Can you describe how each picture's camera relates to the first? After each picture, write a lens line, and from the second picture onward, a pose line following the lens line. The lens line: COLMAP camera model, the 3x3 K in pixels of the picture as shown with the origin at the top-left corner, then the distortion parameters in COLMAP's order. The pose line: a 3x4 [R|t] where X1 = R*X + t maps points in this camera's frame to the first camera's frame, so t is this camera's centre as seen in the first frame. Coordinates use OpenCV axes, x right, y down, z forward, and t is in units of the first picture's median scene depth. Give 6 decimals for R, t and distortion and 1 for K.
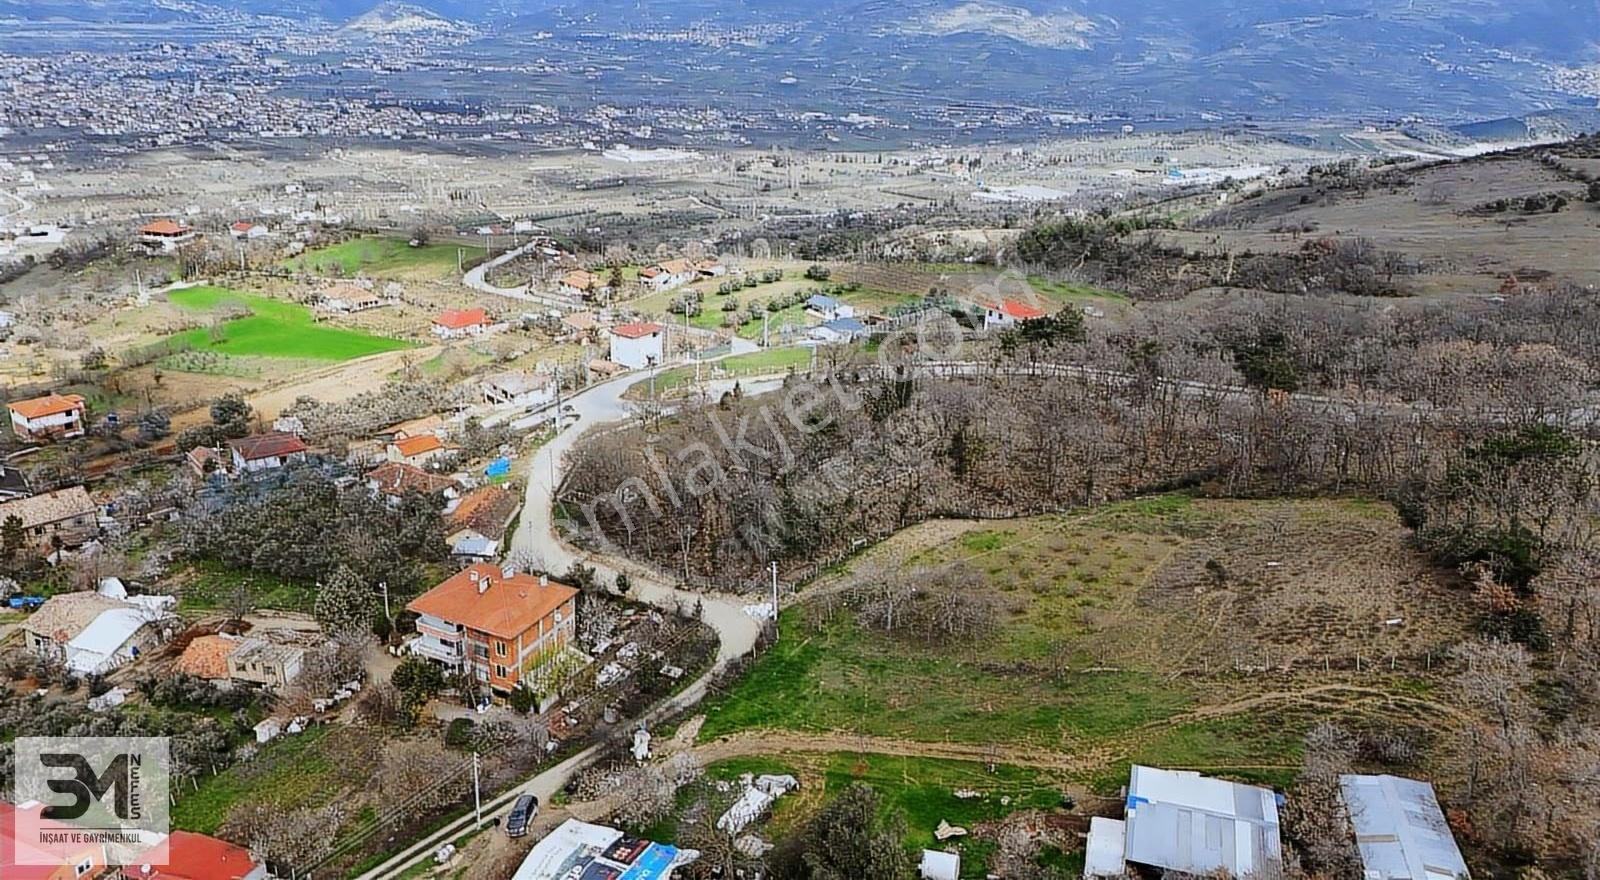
lens RADIAL K [[1170.7, 0, 795.4], [0, 1170.7, 437.2], [0, 0, 1]] dist [0.074278, -0.062663]
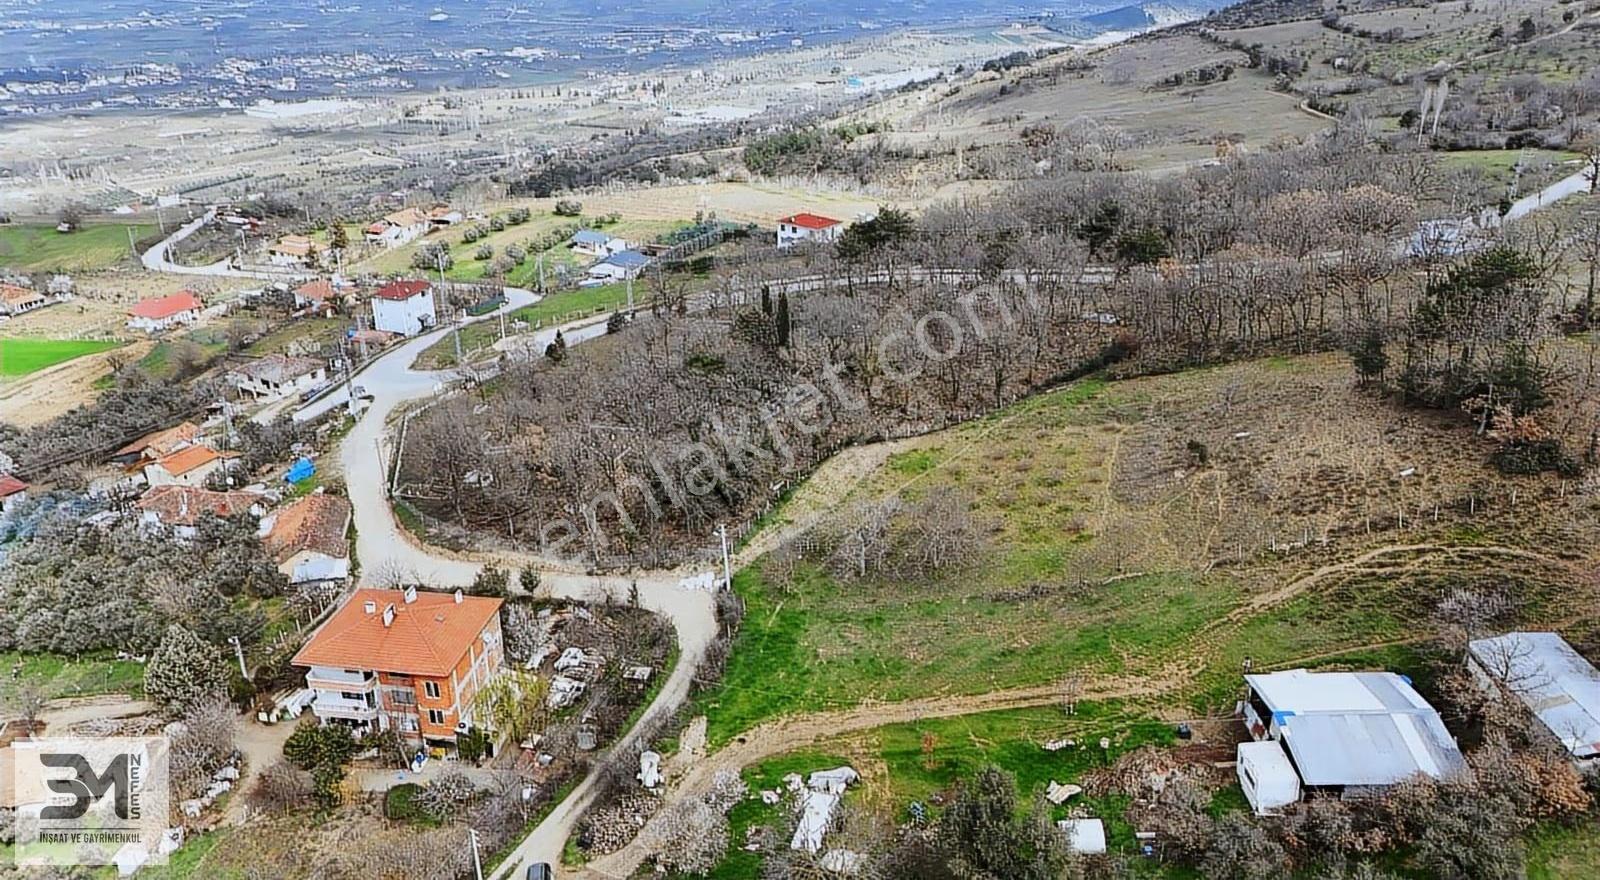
lens RADIAL K [[1170.7, 0, 795.5], [0, 1170.7, 434.0], [0, 0, 1]] dist [0.074278, -0.062663]
pose [[0.959414, -0.156854, 0.234352, -0.052725], [0.144320, 0.987065, 0.069821, -0.003888], [-0.242273, -0.033166, 0.969641, 0.050428]]
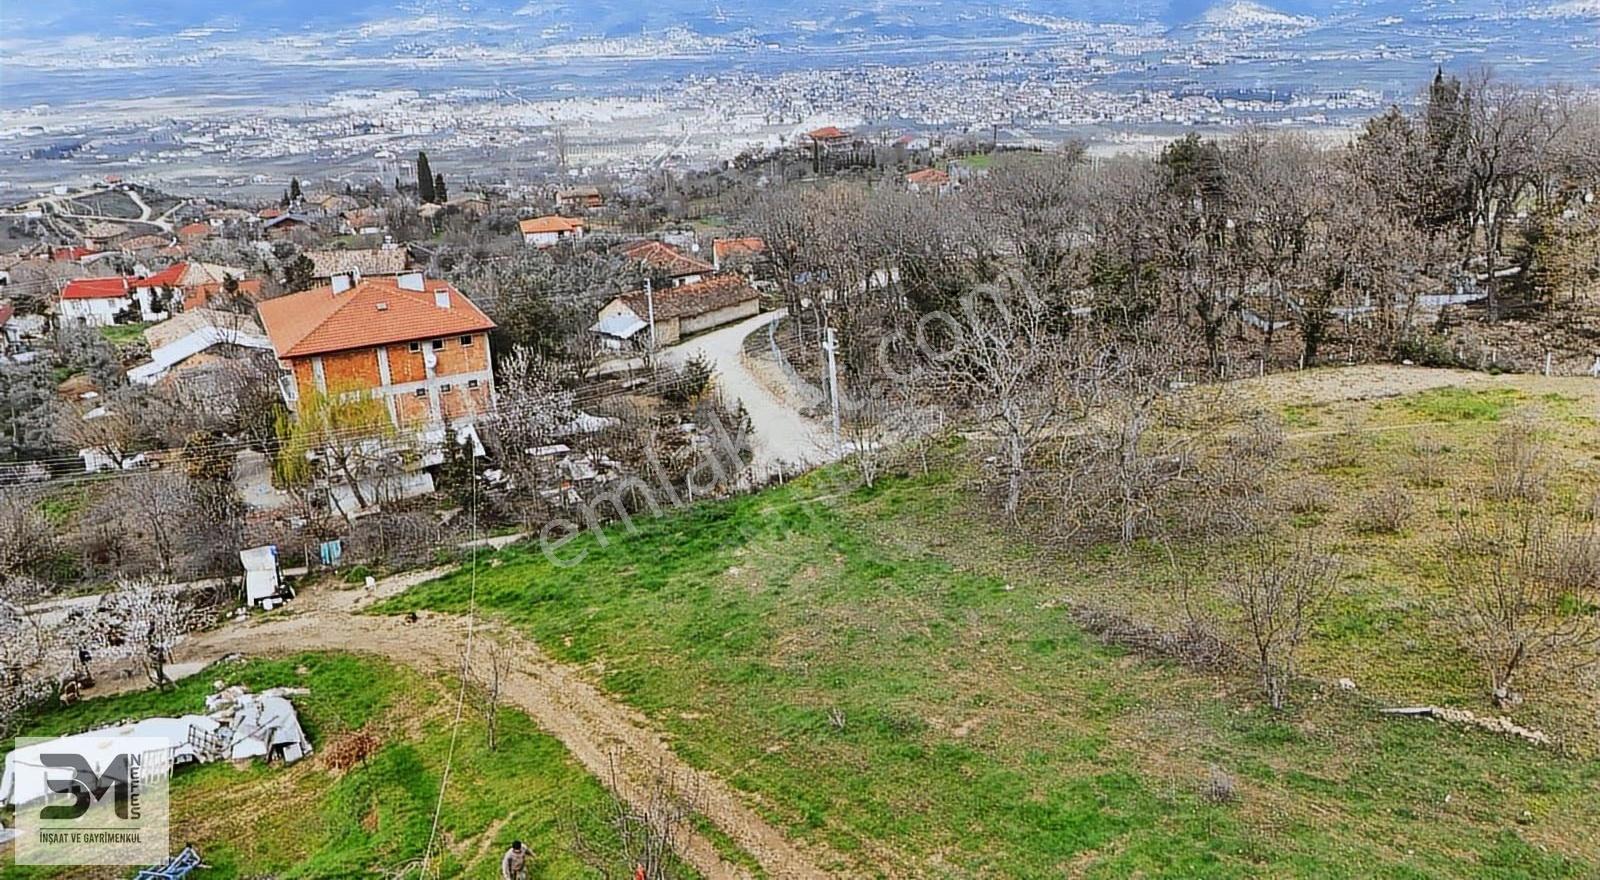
lens RADIAL K [[1170.7, 0, 796.1], [0, 1170.7, 434.0], [0, 0, 1]] dist [0.074278, -0.062663]
pose [[0.794877, 0.150039, -0.587927, 0.081081], [-0.156158, 0.986892, 0.040728, 0.043745], [0.586331, 0.059436, 0.807888, 0.209215]]
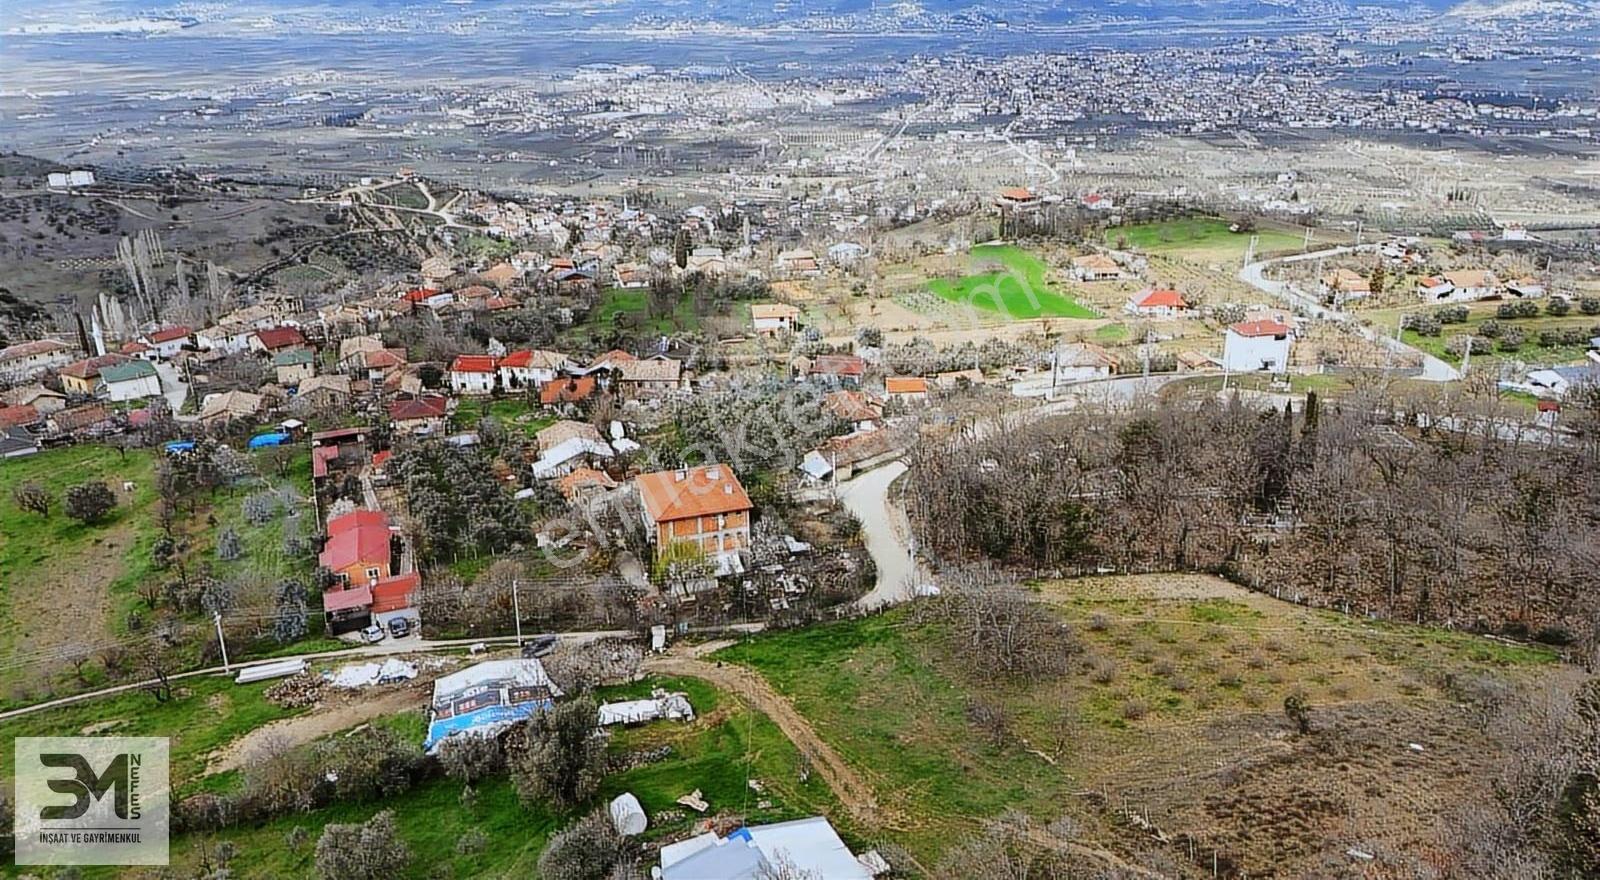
lens RADIAL K [[1170.7, 0, 794.6], [0, 1170.7, 435.7], [0, 0, 1]] dist [0.074278, -0.062663]
pose [[0.671567, 0.225836, -0.705689, 0.188949], [-0.222962, 0.969869, 0.098197, -0.015372], [0.706602, 0.091396, 0.701684, 0.086565]]
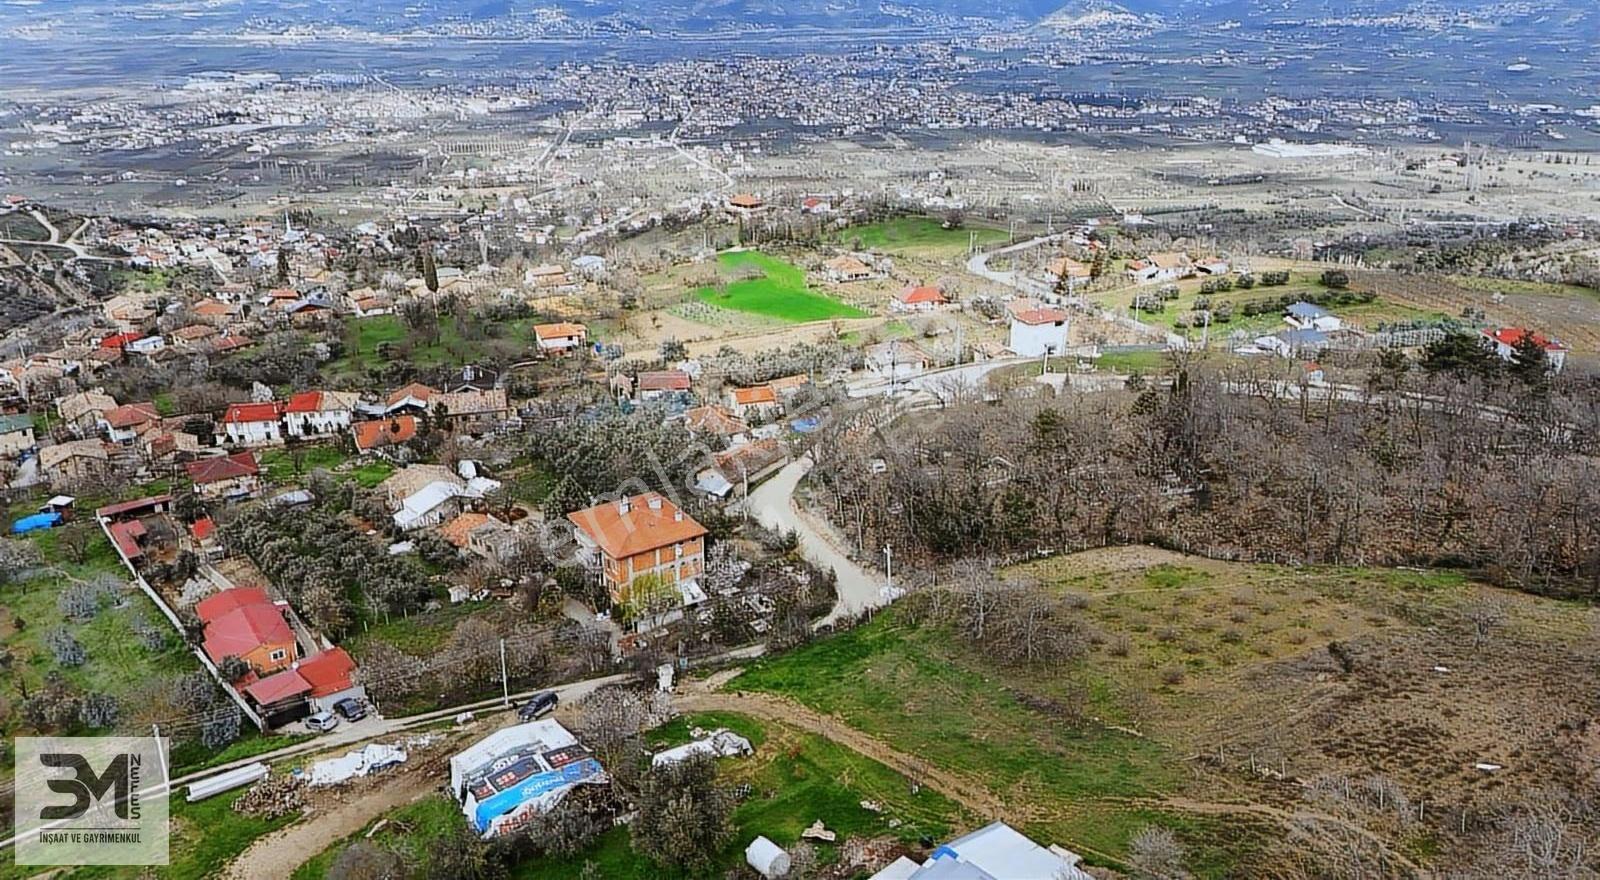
lens RADIAL K [[1170.7, 0, 794.7], [0, 1170.7, 435.6], [0, 0, 1]] dist [0.074278, -0.062663]
pose [[0.854955, 0.148878, -0.496877, 0.127889], [-0.147254, 0.988176, 0.042712, -0.004123], [0.497361, 0.036650, 0.866769, 0.038528]]
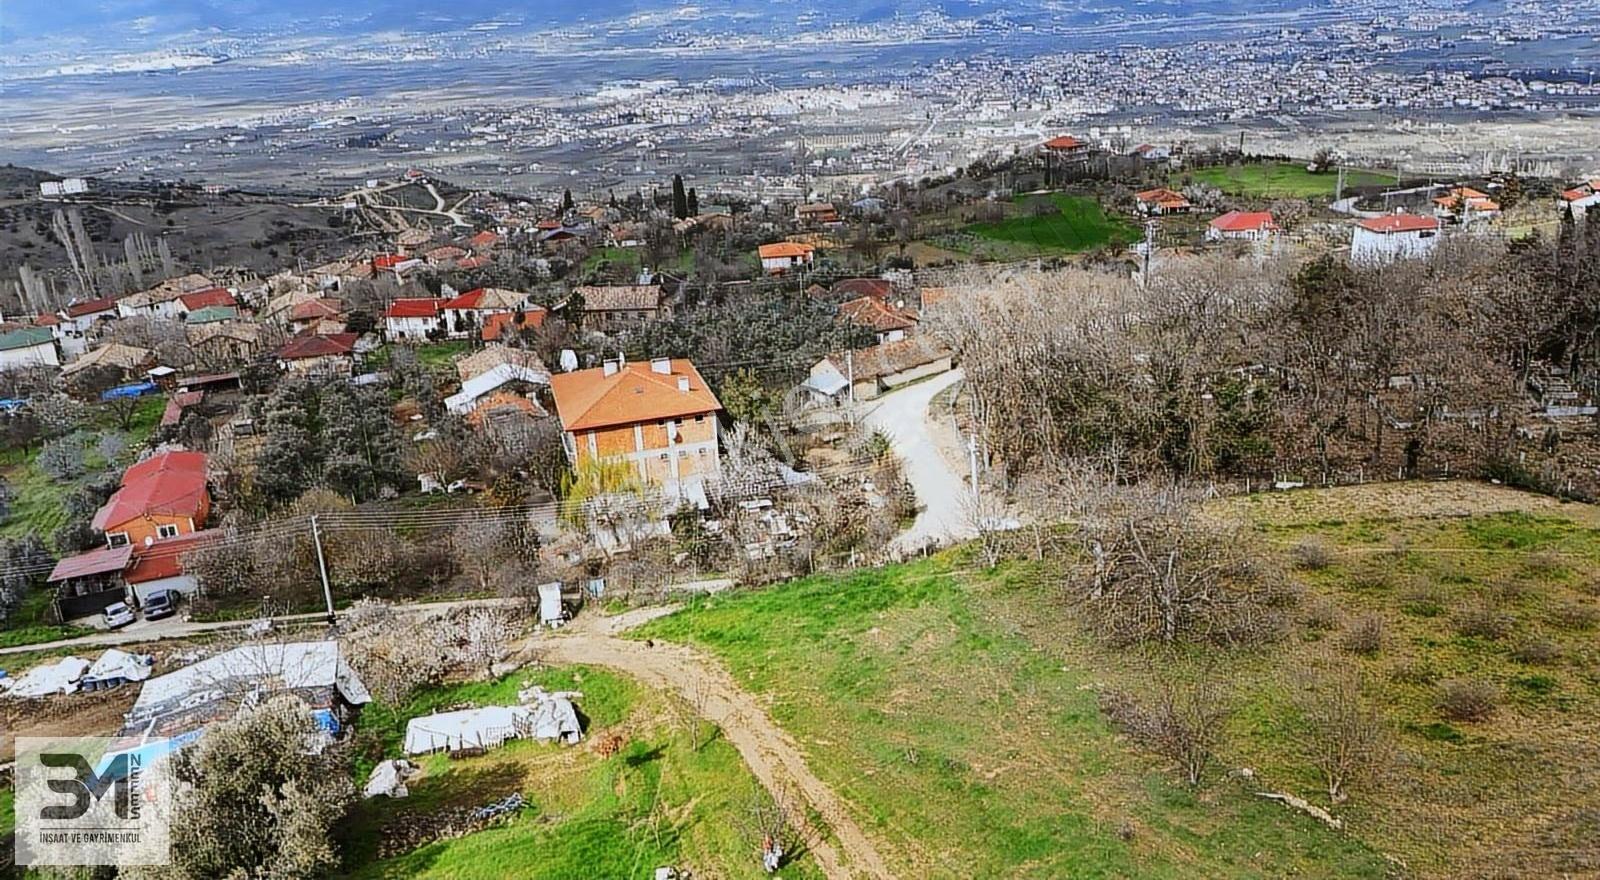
lens RADIAL K [[1170.7, 0, 795.7], [0, 1170.7, 435.5], [0, 0, 1]] dist [0.074278, -0.062663]
pose [[0.656441, 0.196845, -0.728243, 0.113863], [-0.193080, 0.977042, 0.090053, 0.024285], [0.729250, 0.081495, 0.679377, 0.182036]]
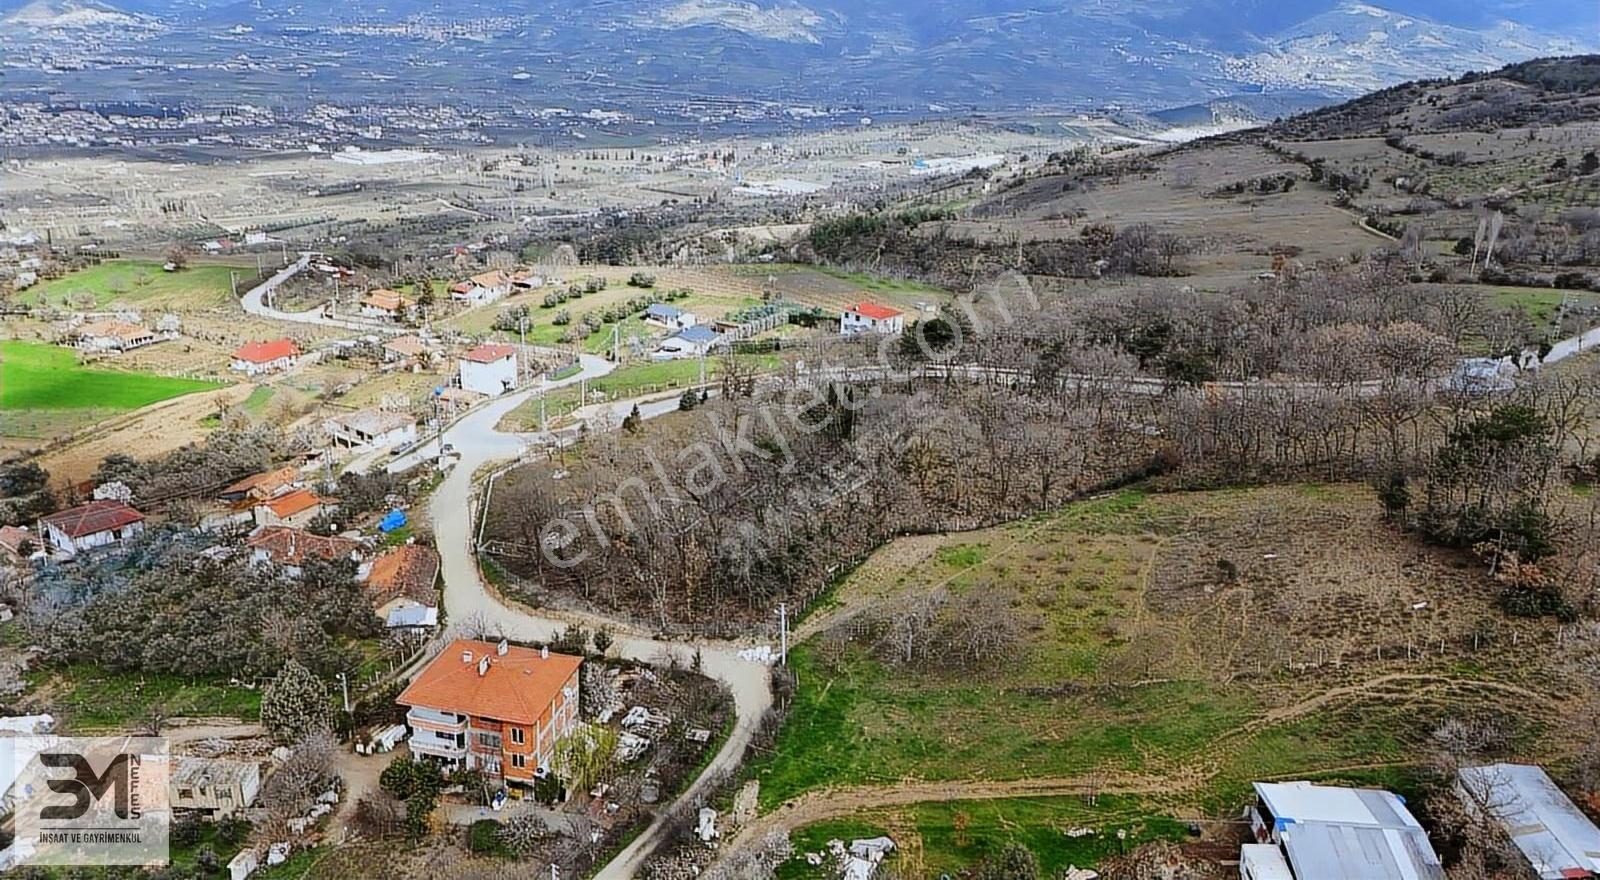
lens RADIAL K [[1170.7, 0, 795.4], [0, 1170.7, 438.0], [0, 0, 1]] dist [0.074278, -0.062663]
pose [[0.975861, -0.076902, 0.204404, -0.063651], [0.075814, 0.997035, 0.013163, -0.012697], [-0.204810, 0.002651, 0.978798, 0.023931]]
